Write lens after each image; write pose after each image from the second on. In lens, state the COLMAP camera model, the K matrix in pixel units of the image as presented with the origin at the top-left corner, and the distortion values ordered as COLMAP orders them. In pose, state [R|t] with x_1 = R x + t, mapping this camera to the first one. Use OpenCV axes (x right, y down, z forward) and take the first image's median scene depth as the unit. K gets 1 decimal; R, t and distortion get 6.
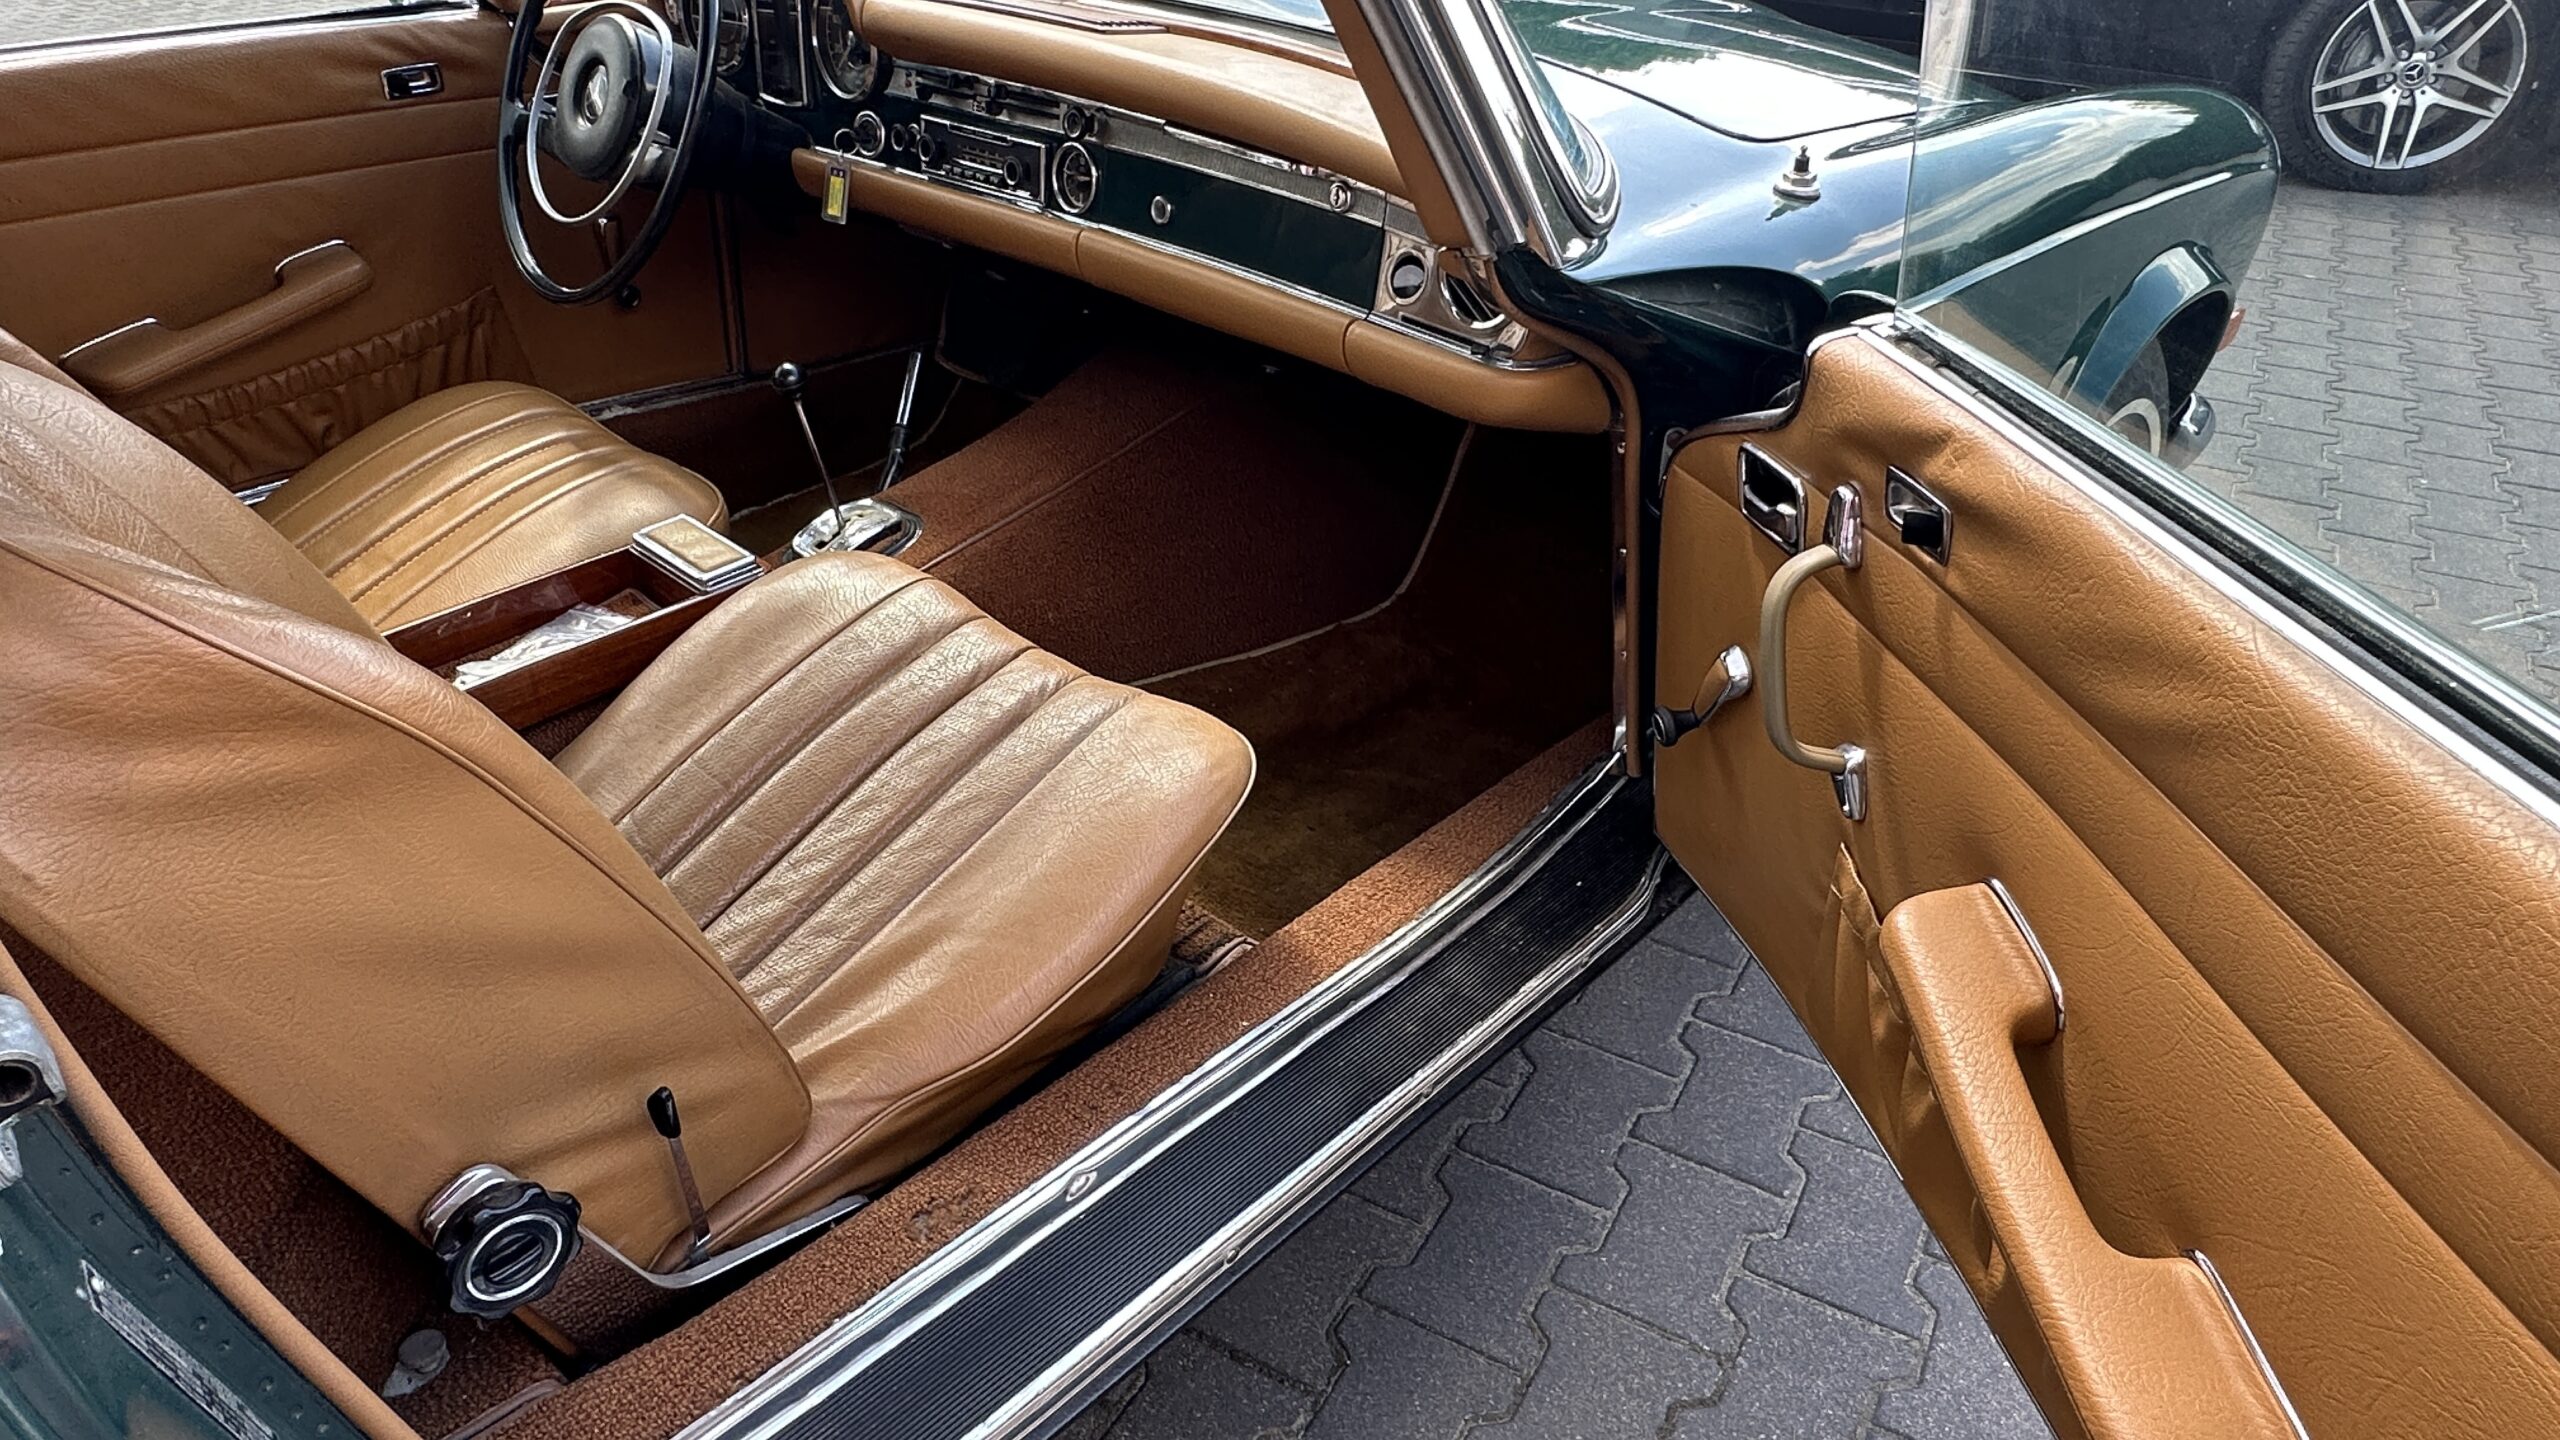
lens RADIAL K [[1628.4, 0, 1281.9], [0, 1628.4, 732.1], [0, 0, 1]] dist [-0.006601, 0.005569]
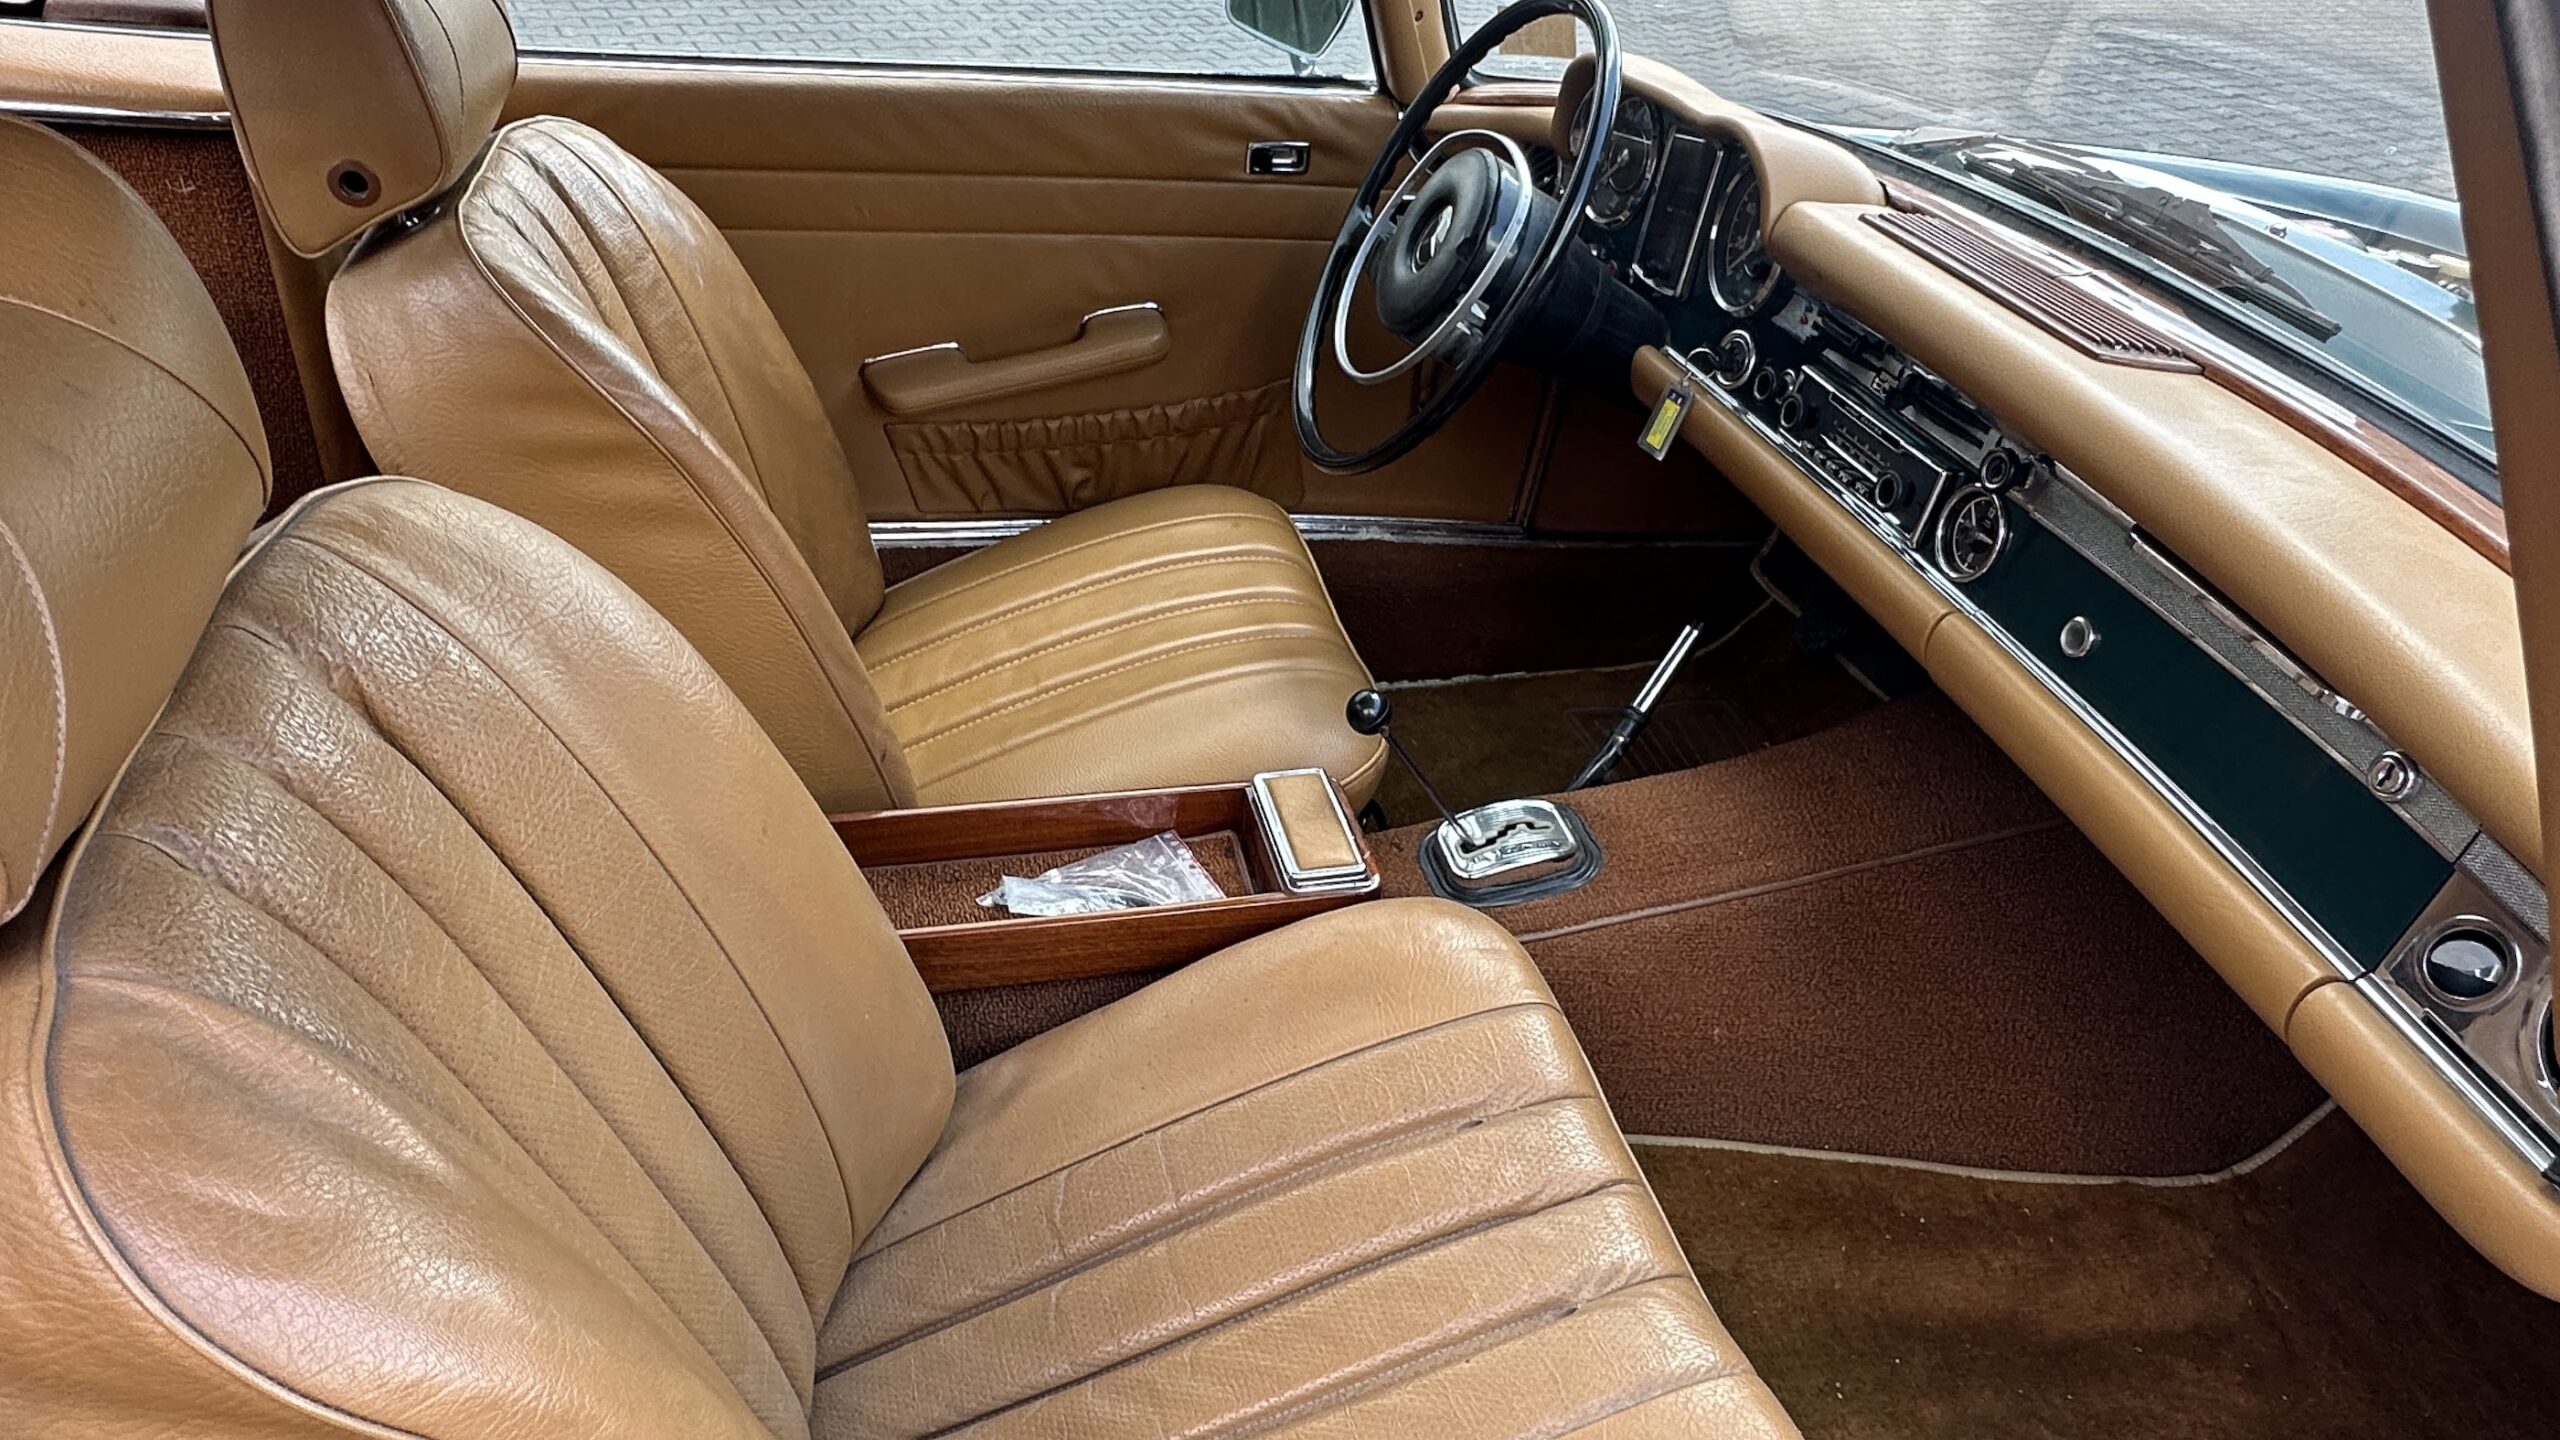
lens RADIAL K [[1628.4, 0, 1272.8], [0, 1628.4, 729.2], [0, 0, 1]] dist [-0.006601, 0.005569]
pose [[0.824366, 0.364227, -0.433312, -0.038061], [-0.363368, 0.927453, 0.088286, -0.194913], [0.434033, 0.084672, 0.896909, 0.234189]]
